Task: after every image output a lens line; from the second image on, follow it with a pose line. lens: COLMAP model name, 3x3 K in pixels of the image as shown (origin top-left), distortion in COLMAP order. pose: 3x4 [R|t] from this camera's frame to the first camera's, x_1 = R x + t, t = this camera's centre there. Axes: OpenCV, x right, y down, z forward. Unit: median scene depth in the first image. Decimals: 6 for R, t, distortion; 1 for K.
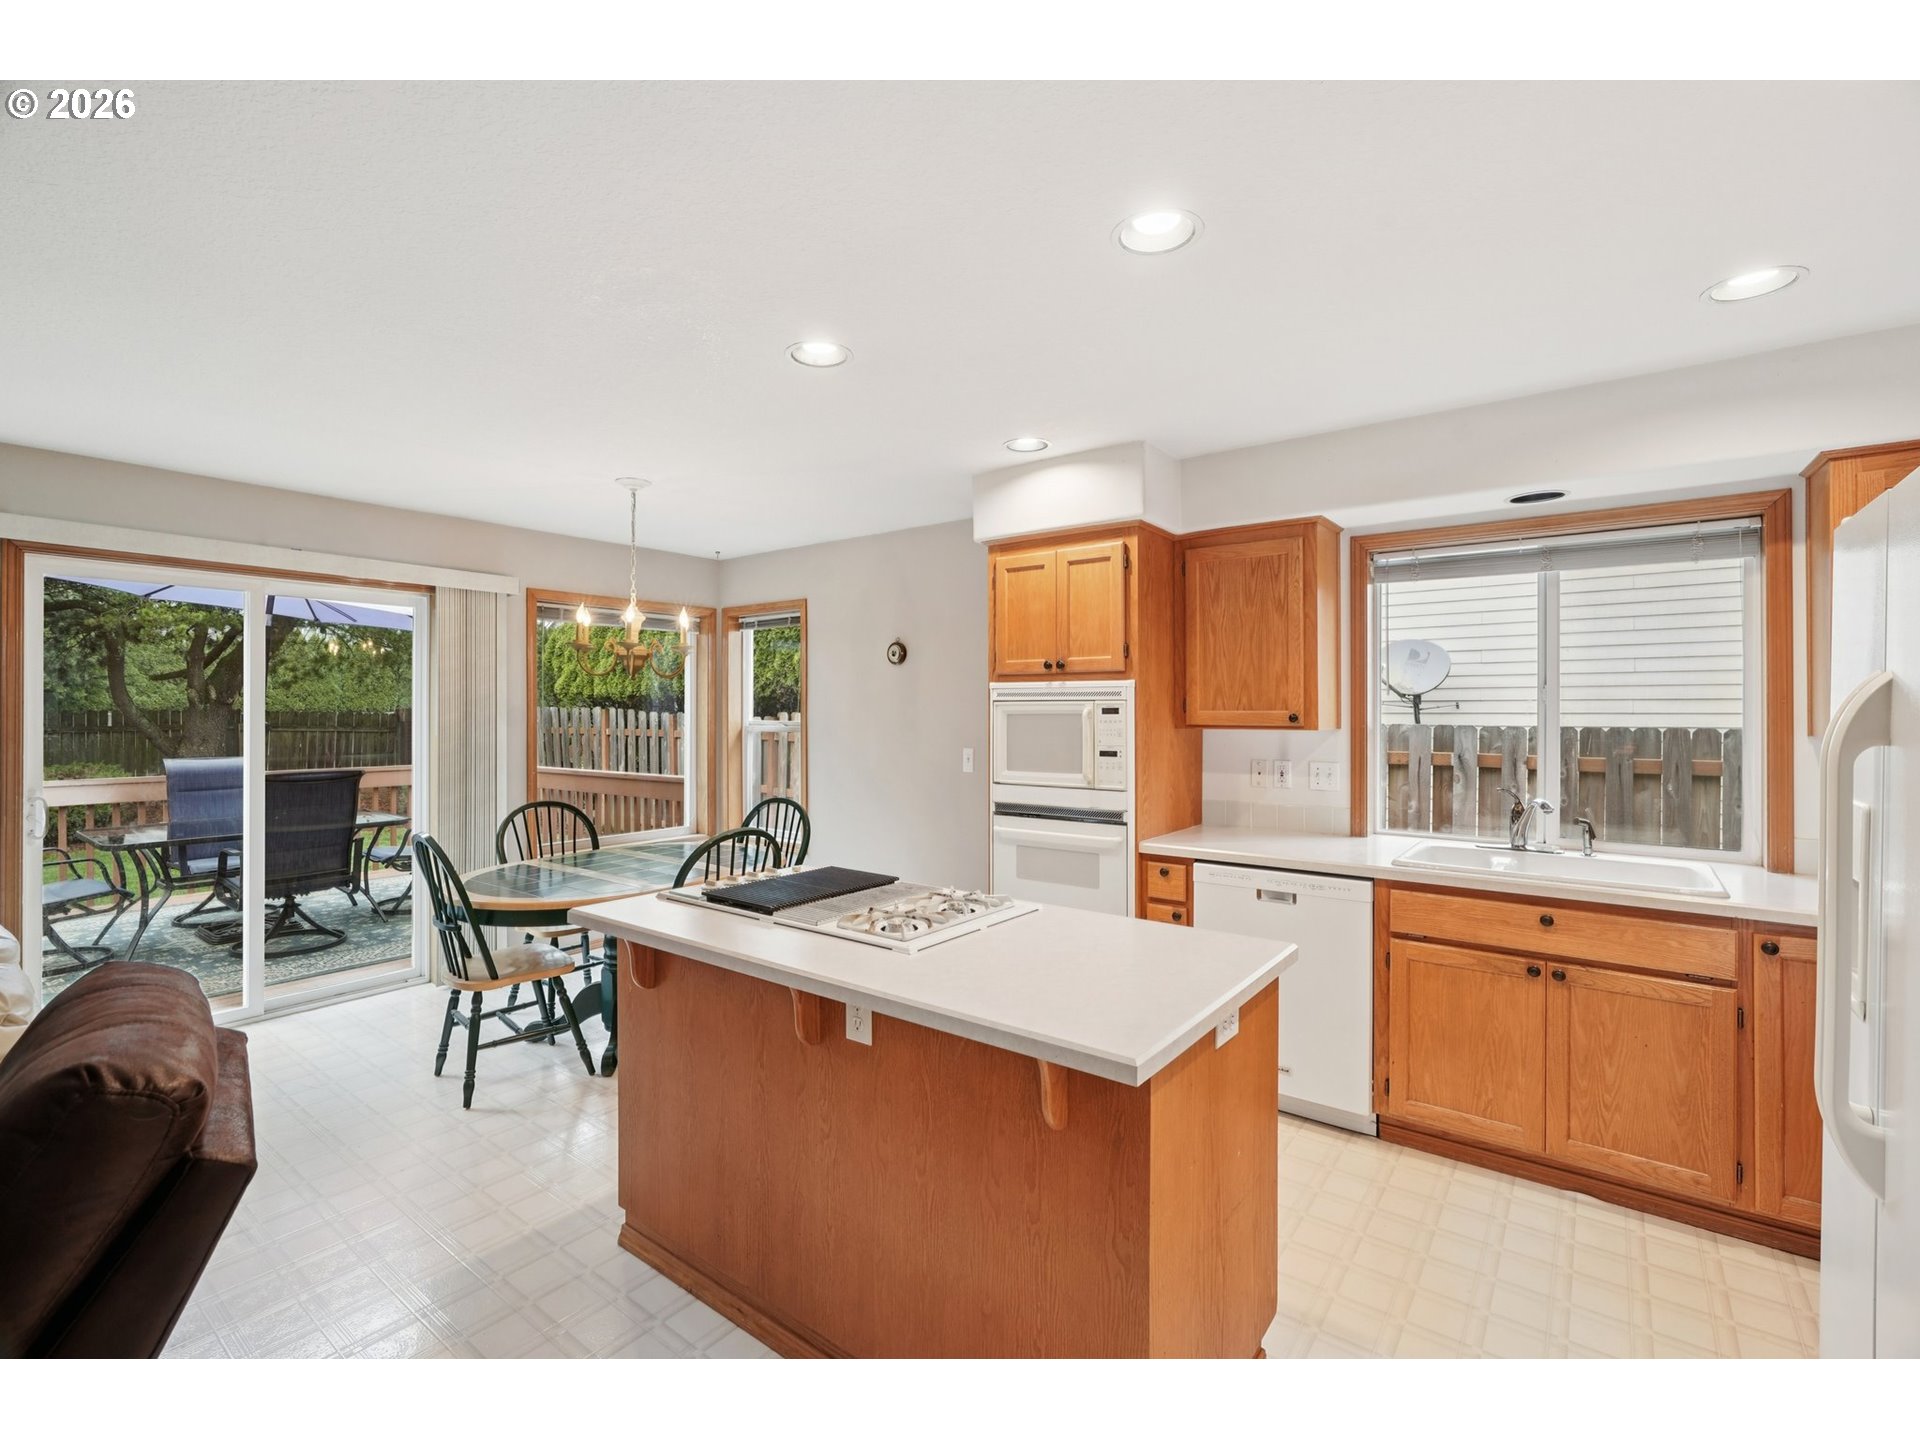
lens RADIAL K [[868.4, 0, 954.9], [0, 868.4, 710.1], [0, 0, 1]] dist [-0.018715, 0.007330]
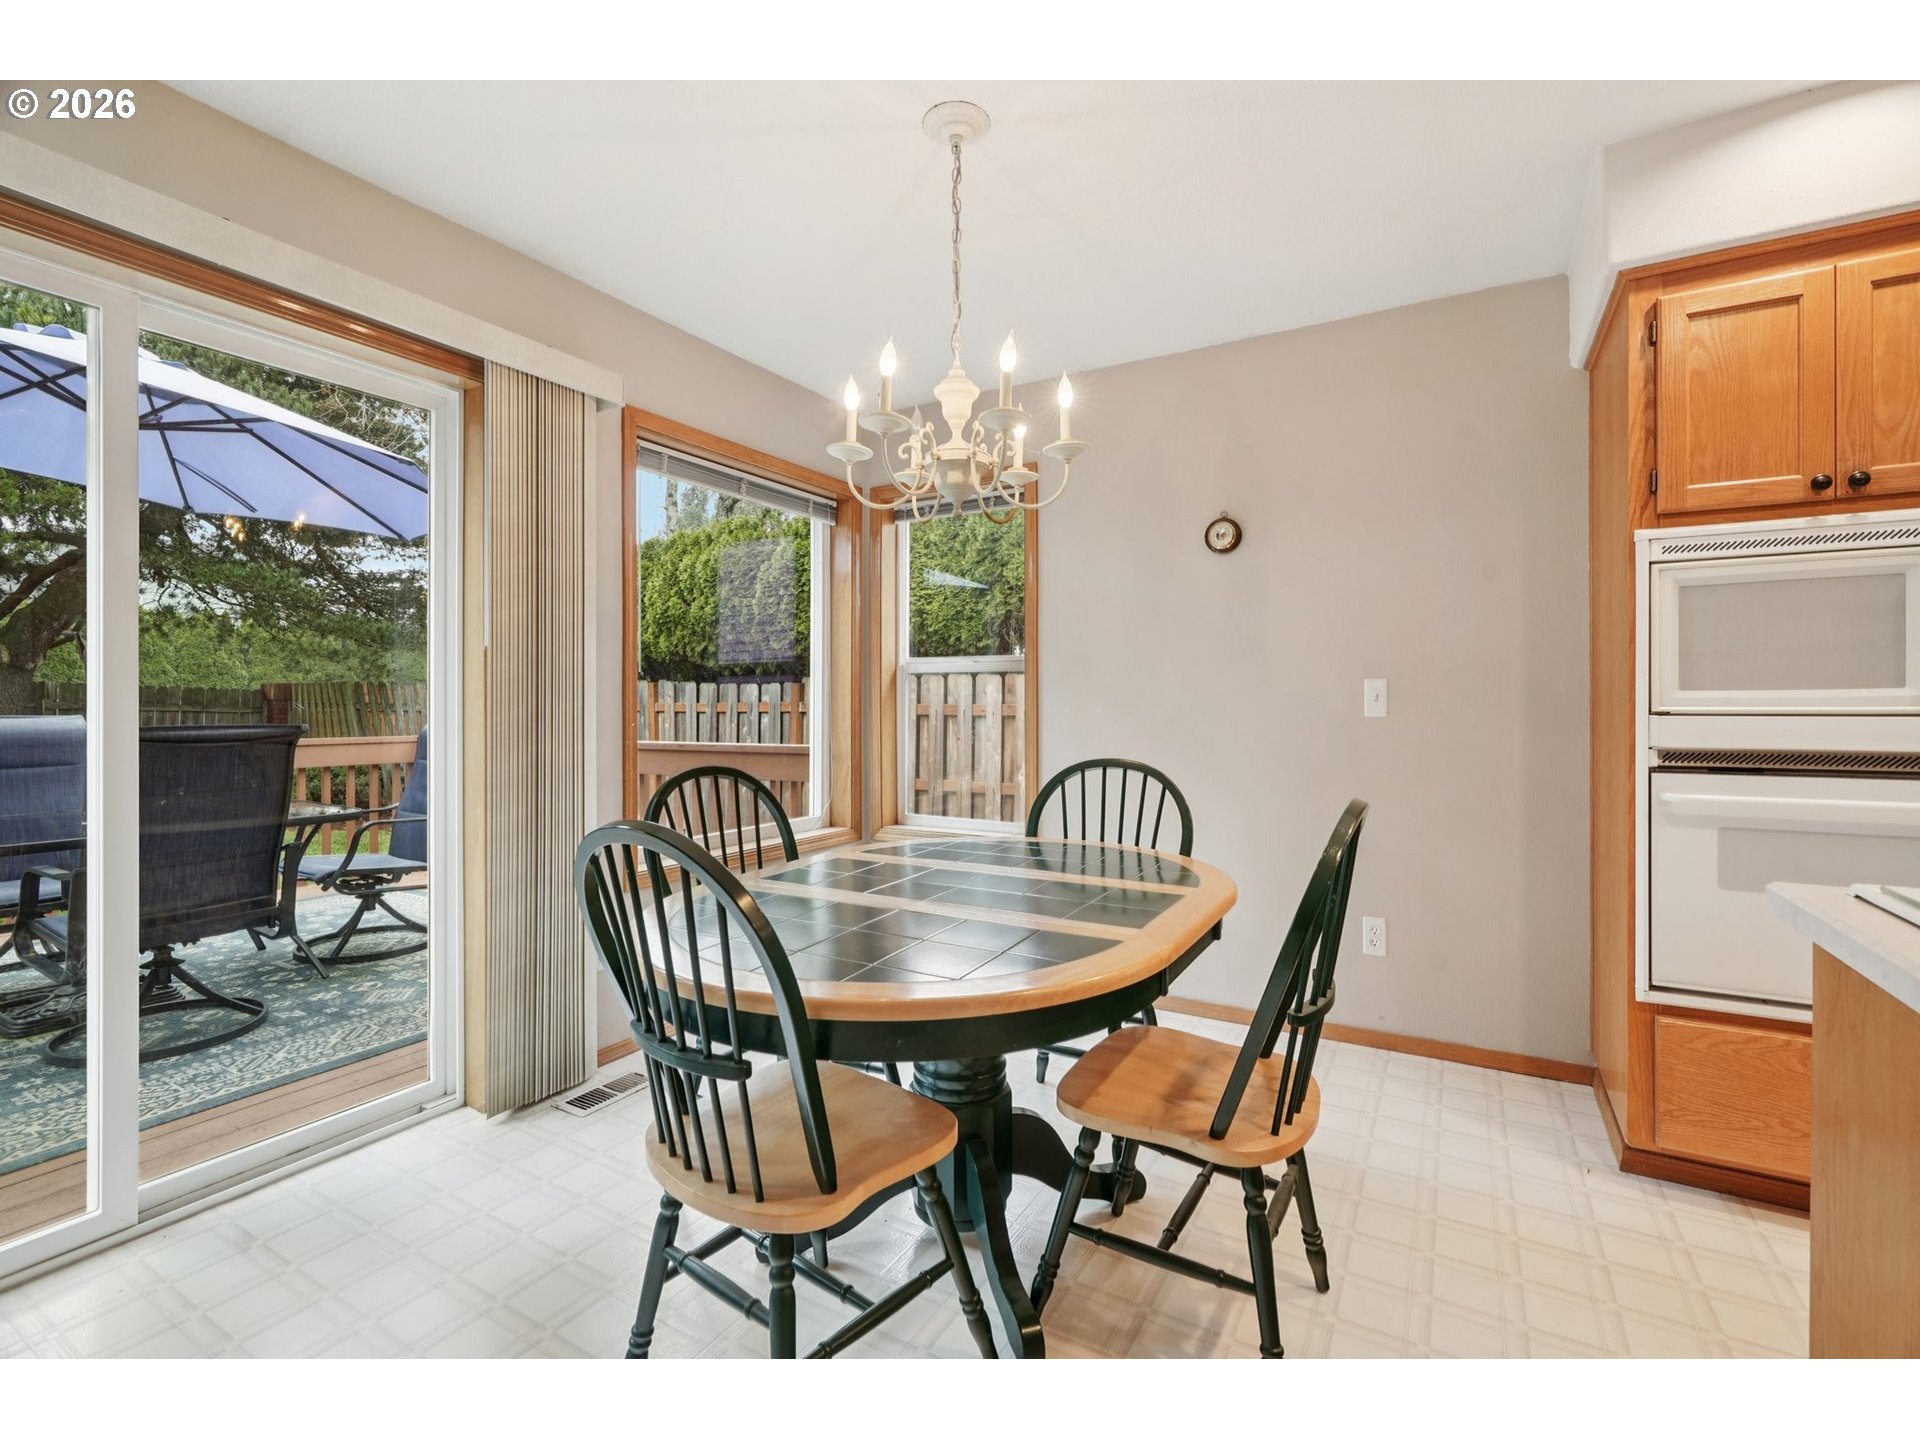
lens RADIAL K [[868.4, 0, 954.9], [0, 868.4, 710.1], [0, 0, 1]] dist [-0.018715, 0.007330]
pose [[0.992282, -0.001327, 0.123996, -0.463478], [0.000479, 0.999976, 0.006866, 0.079313], [-0.124003, -0.006754, 0.992259, 0.533697]]
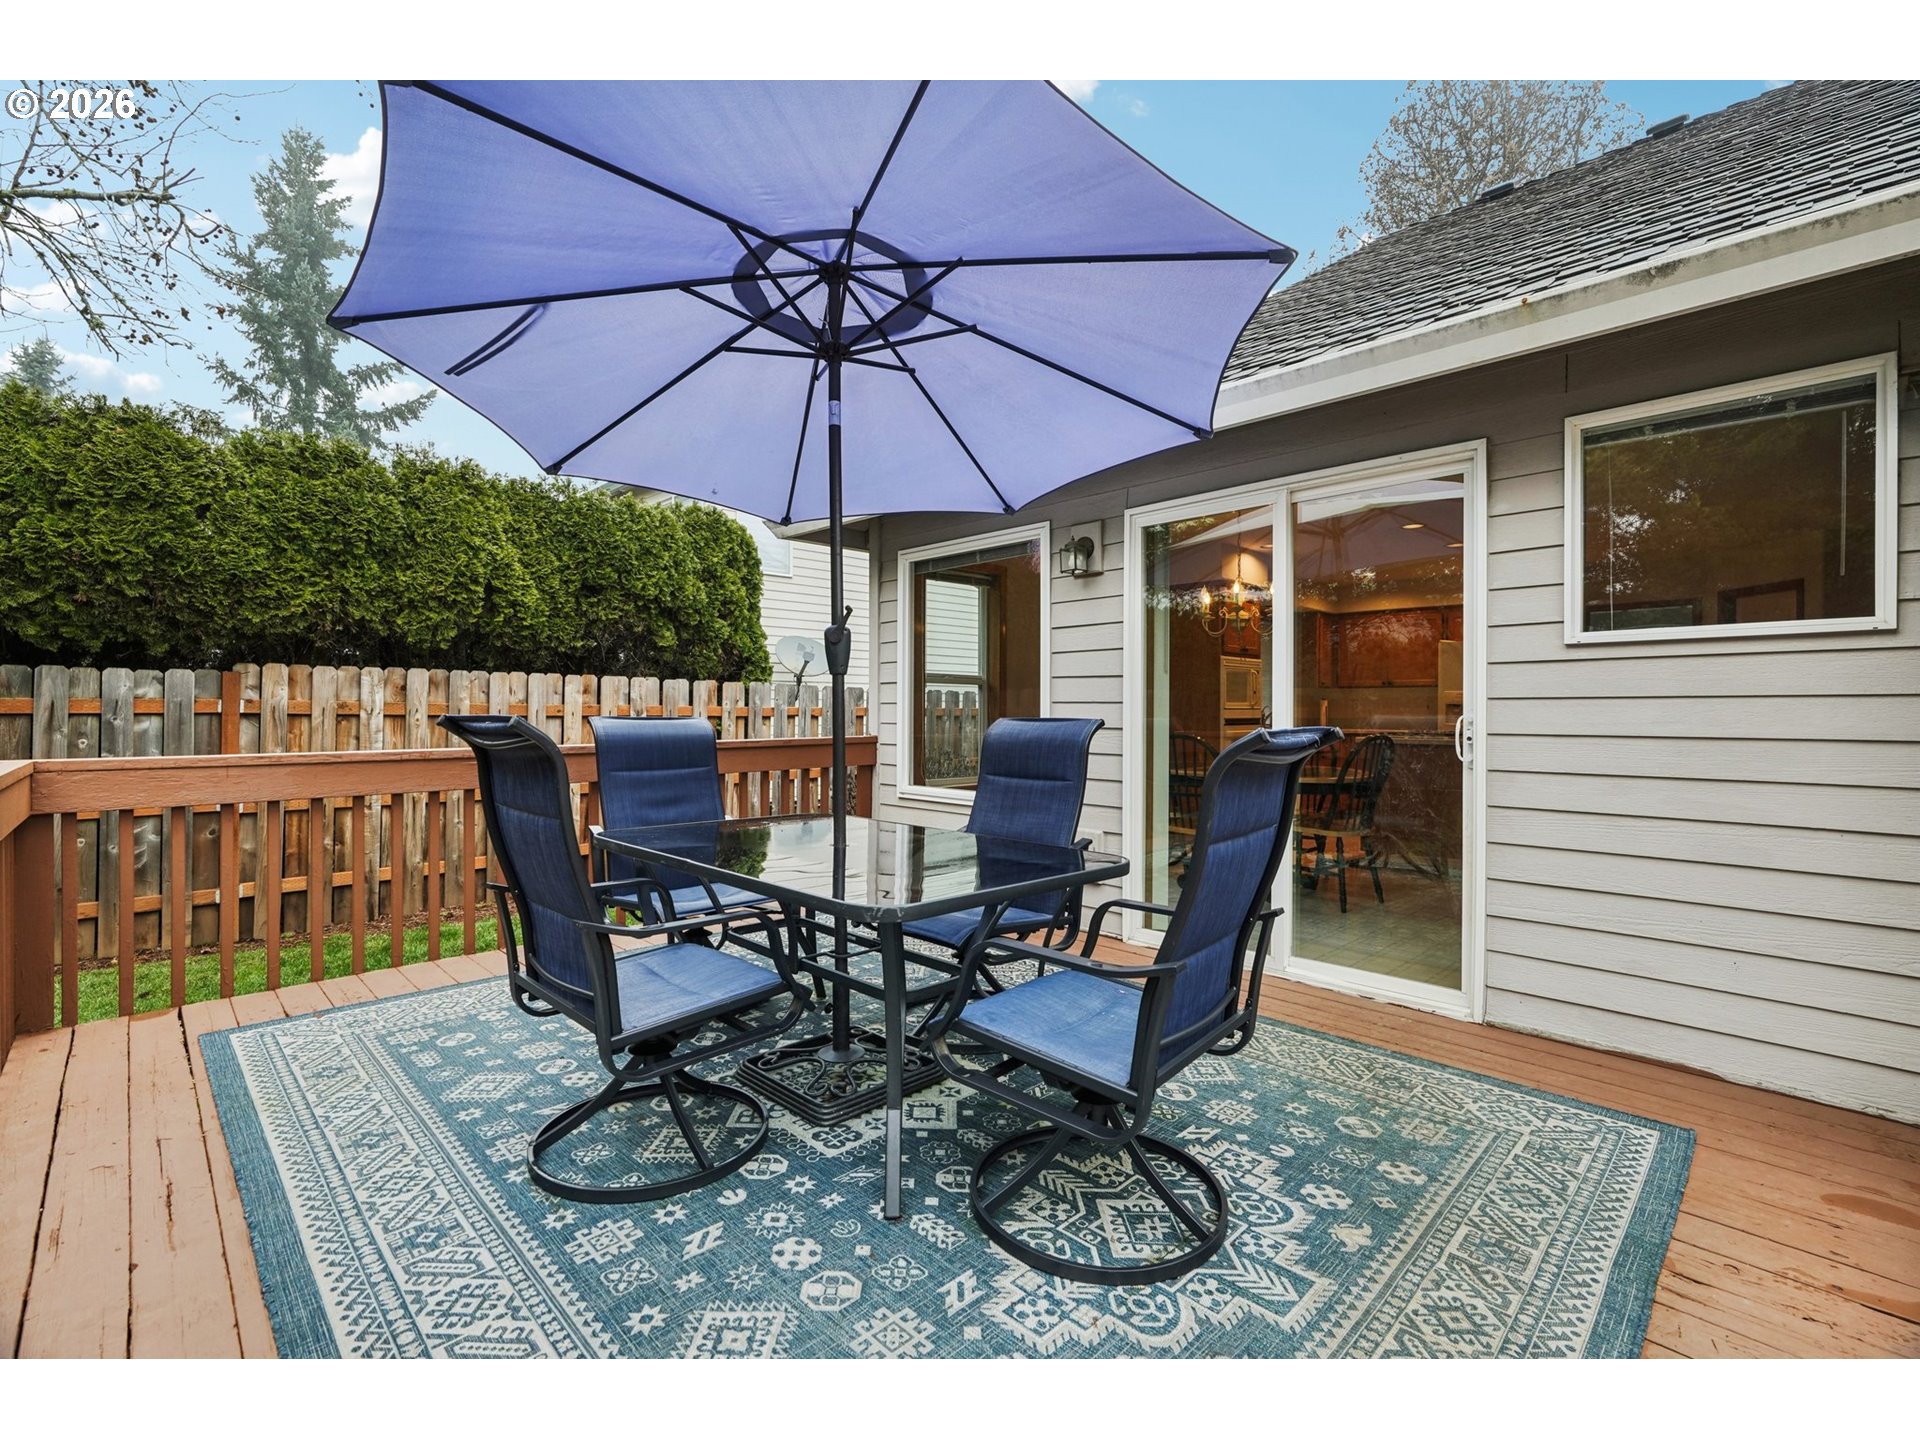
lens RADIAL K [[868.4, 0, 954.9], [0, 868.4, 710.1], [0, 0, 1]] dist [-0.018715, 0.007330]
pose [[-0.128639, 0.002437, -0.991689, -0.507440], [0.000512, 0.999997, 0.002391, 0.058634], [0.991691, -0.000200, -0.128640, 1.625370]]
